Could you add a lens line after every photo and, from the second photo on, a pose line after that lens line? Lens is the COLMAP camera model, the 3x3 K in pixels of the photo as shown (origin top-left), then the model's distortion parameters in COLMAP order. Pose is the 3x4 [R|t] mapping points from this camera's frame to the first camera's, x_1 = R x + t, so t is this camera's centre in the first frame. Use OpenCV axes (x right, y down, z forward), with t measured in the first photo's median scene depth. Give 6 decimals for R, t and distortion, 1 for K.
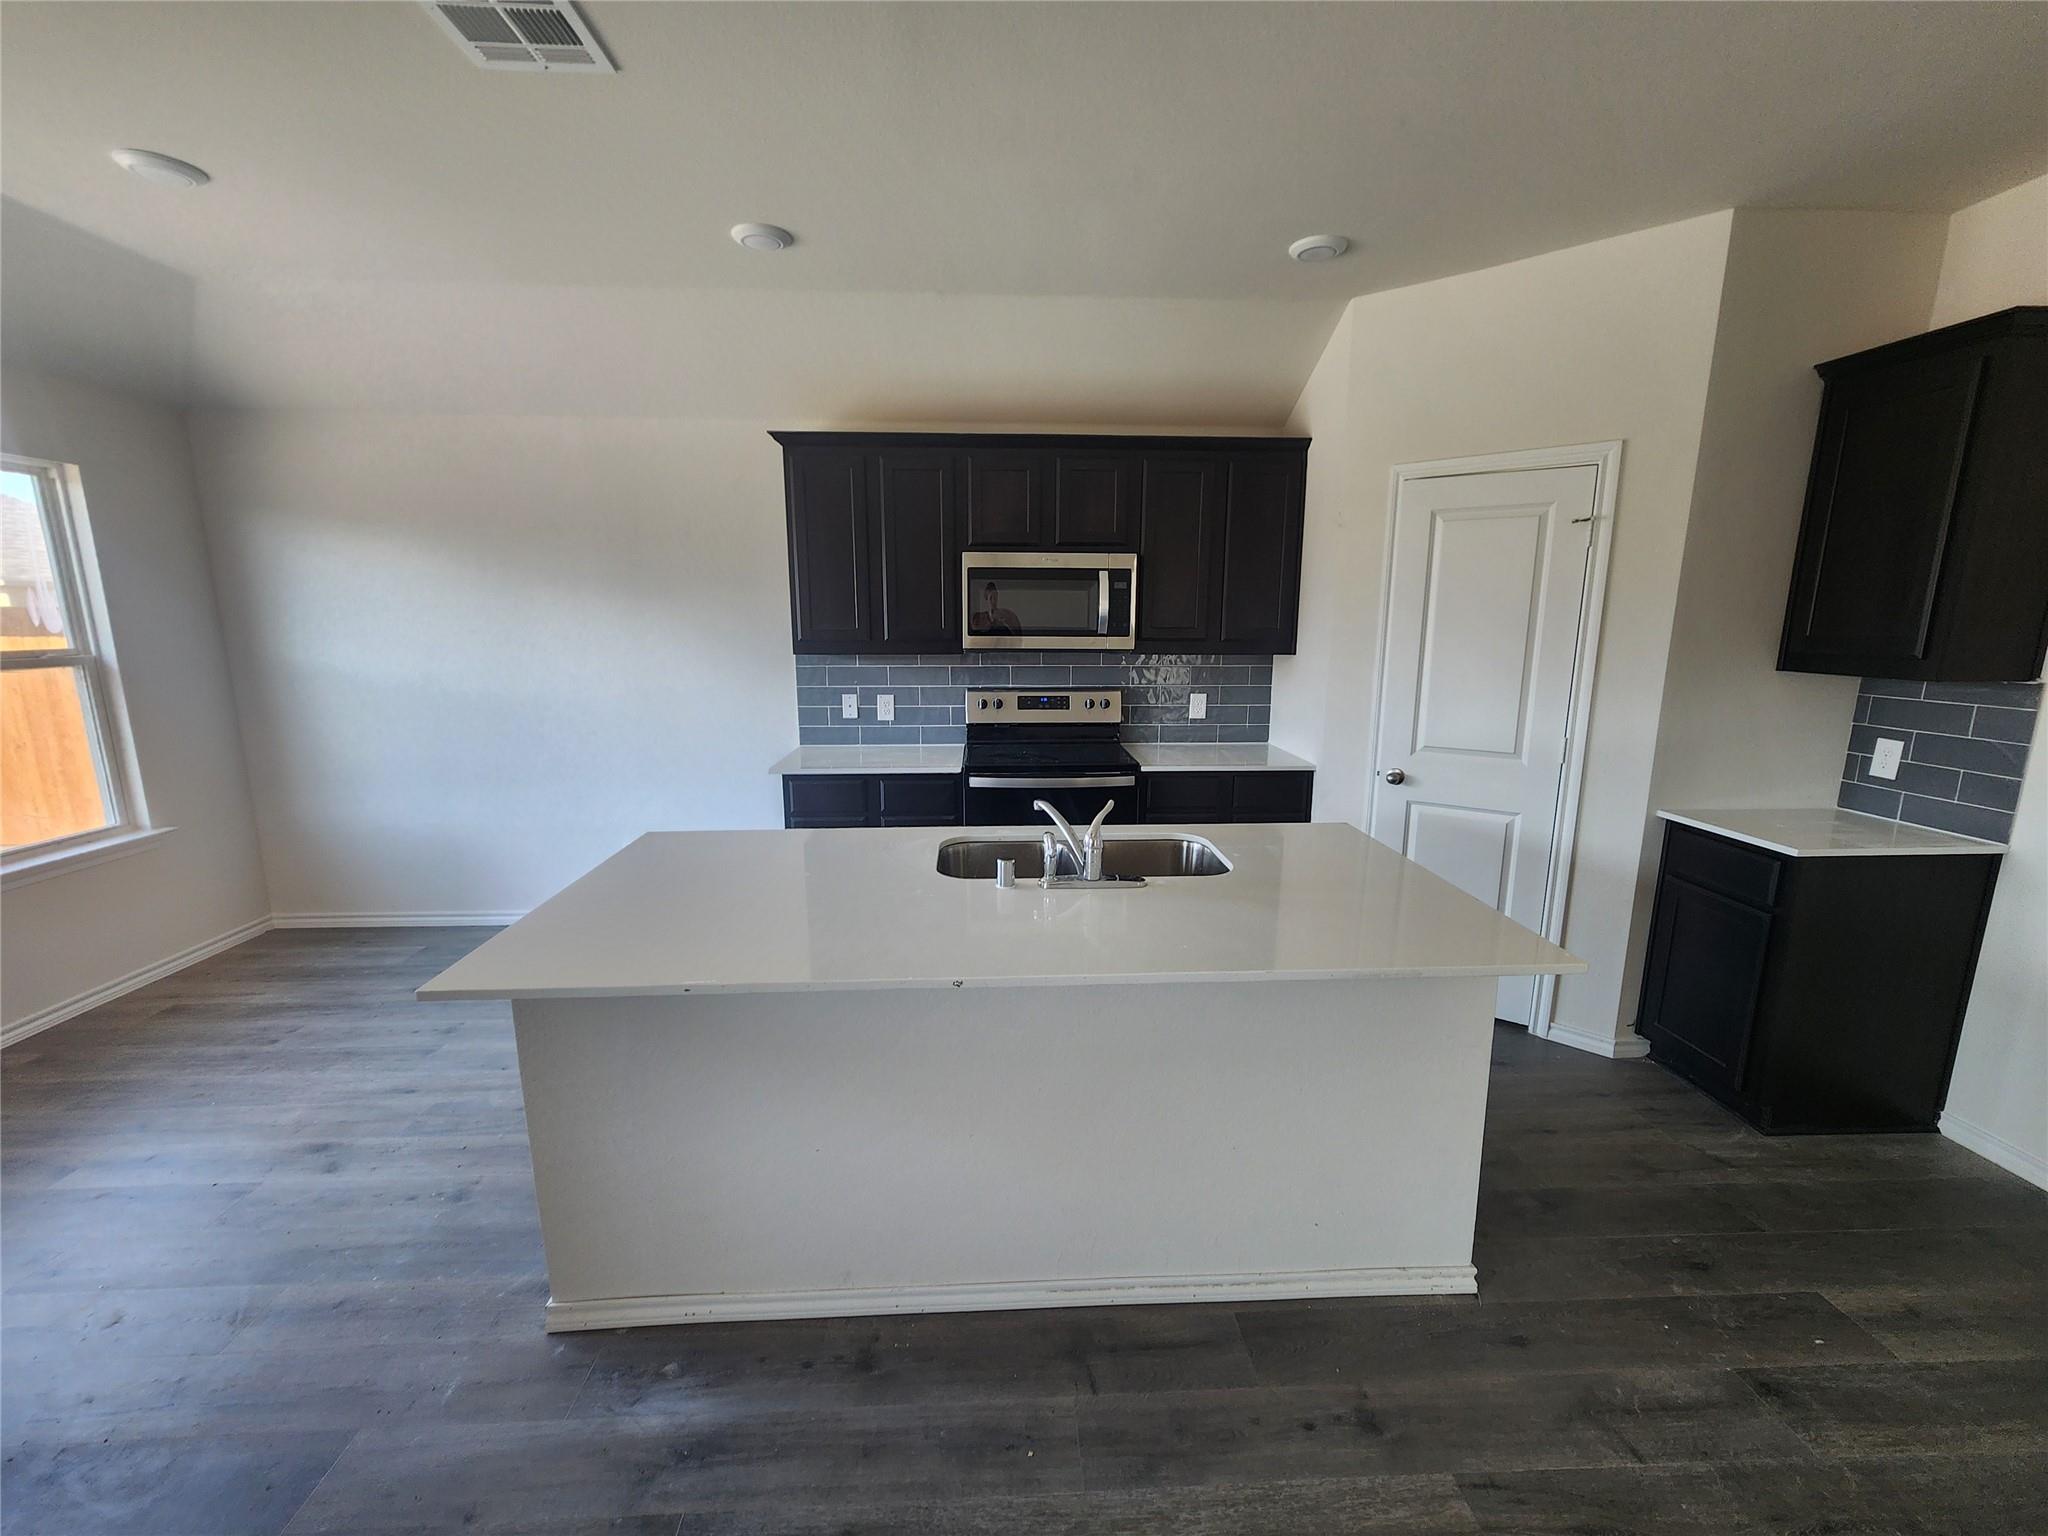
lens RADIAL K [[846.1, 0, 1018.8], [0, 846.1, 770.7], [0, 0, 1]] dist [0.001088, 0.000290]
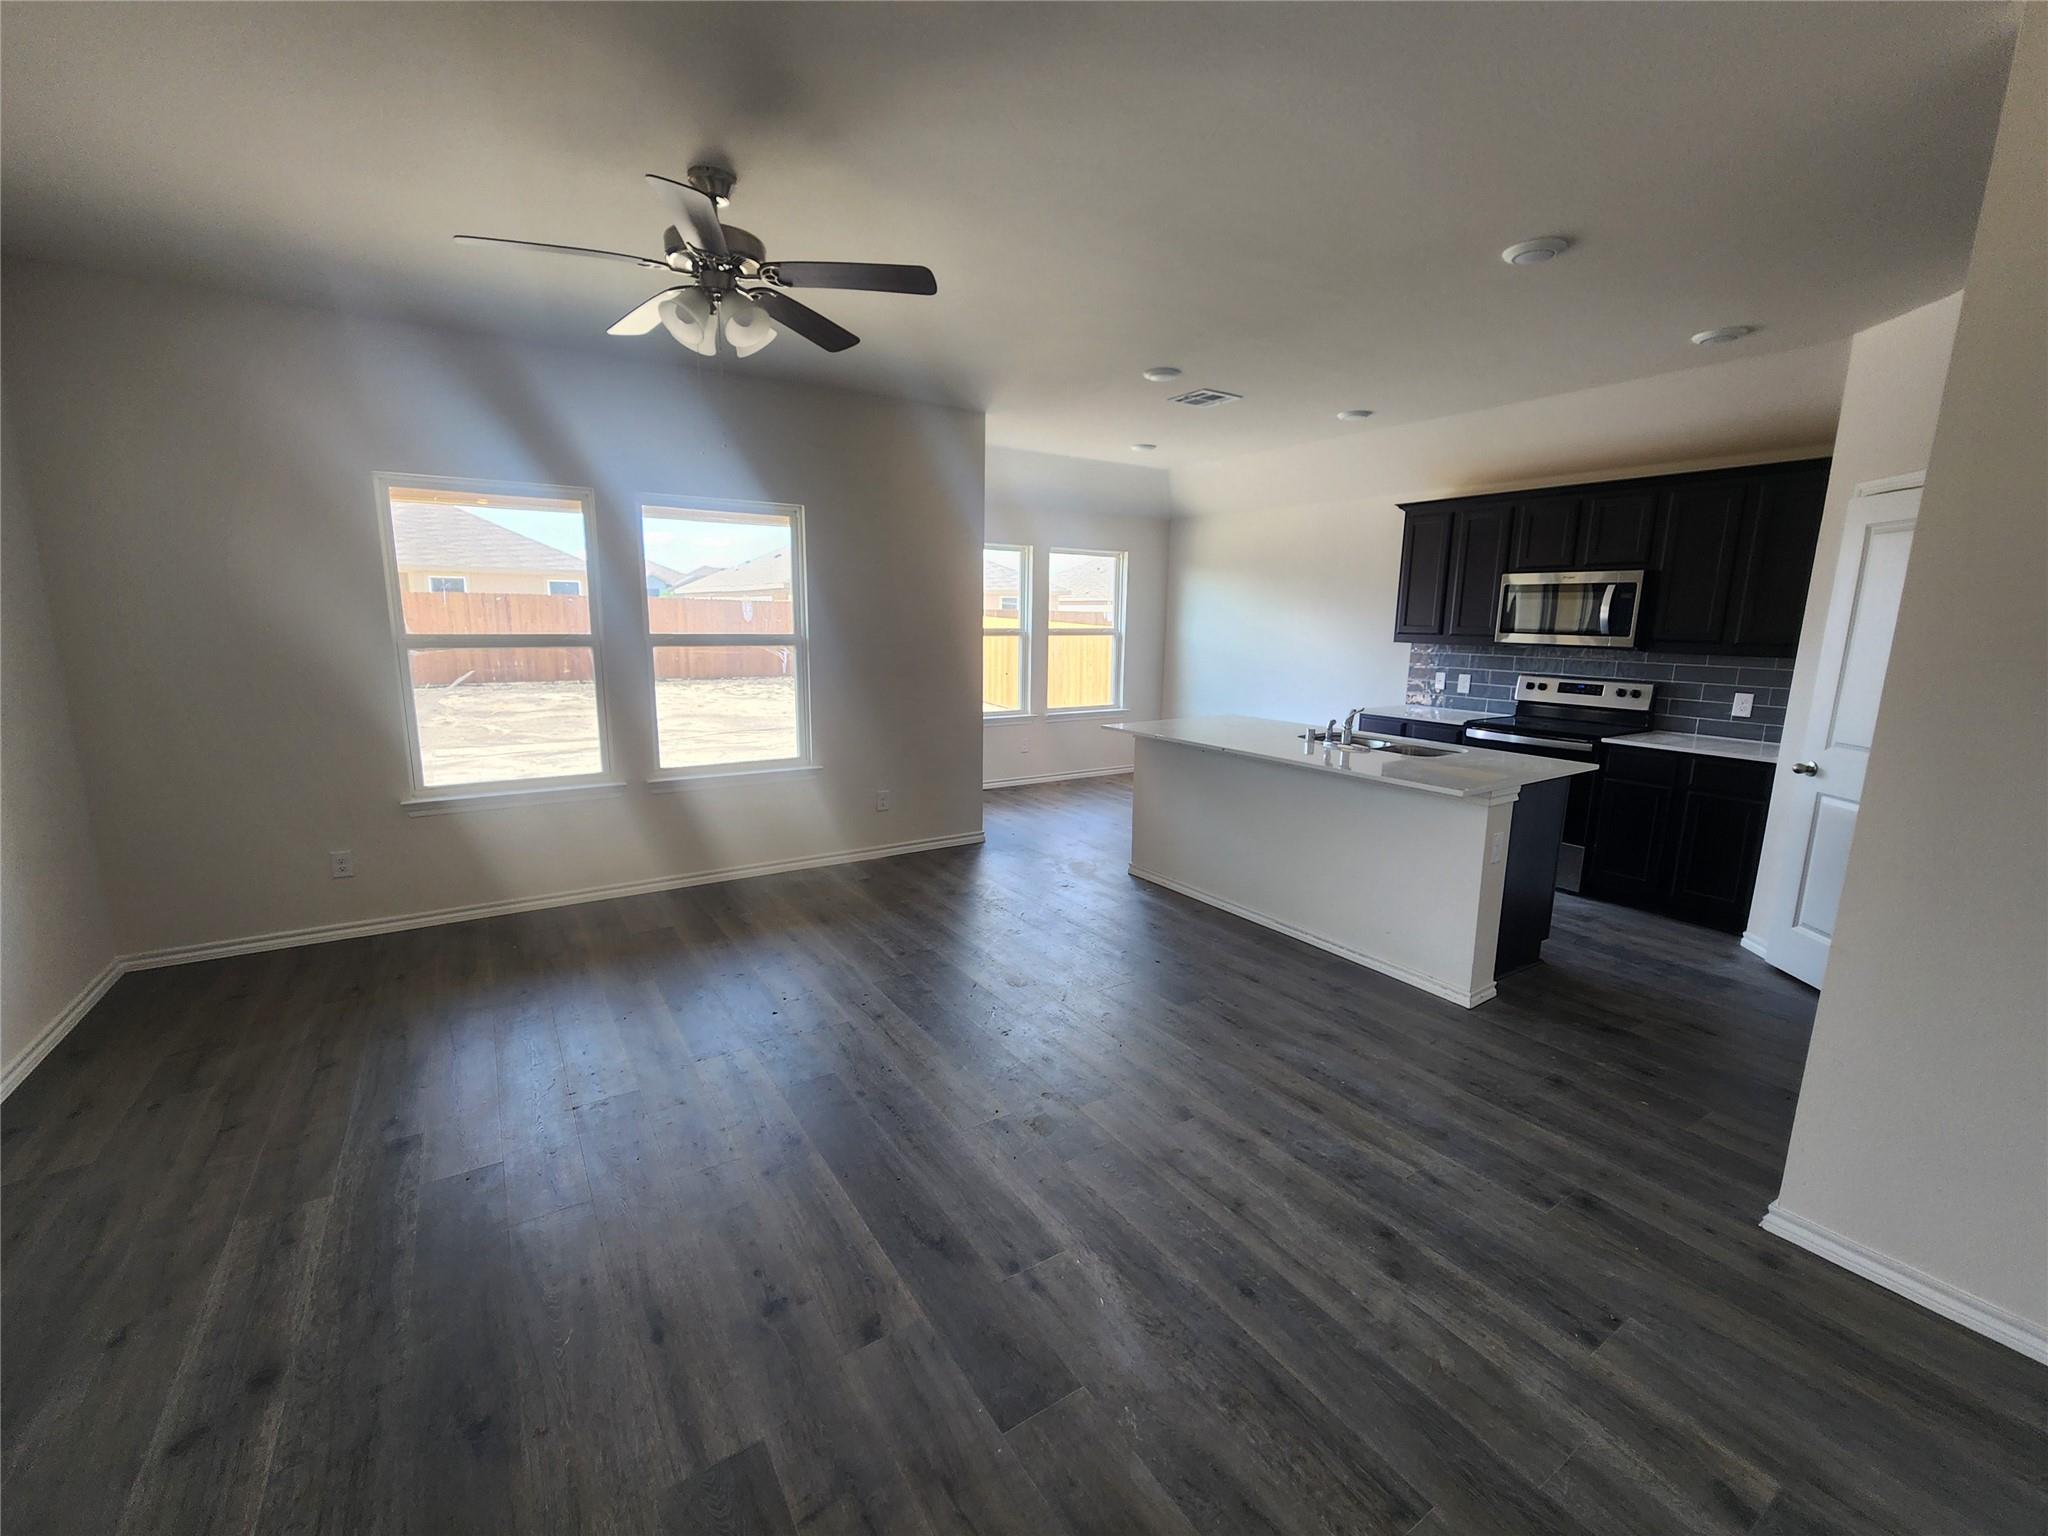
lens RADIAL K [[846.1, 0, 1018.8], [0, 846.1, 770.7], [0, 0, 1]] dist [0.001088, 0.000290]
pose [[0.497171, 0.161297, -0.852528, 0.710073], [-0.163902, 0.982337, 0.090274, 0.062765], [0.852031, 0.094850, 0.514826, -0.348965]]
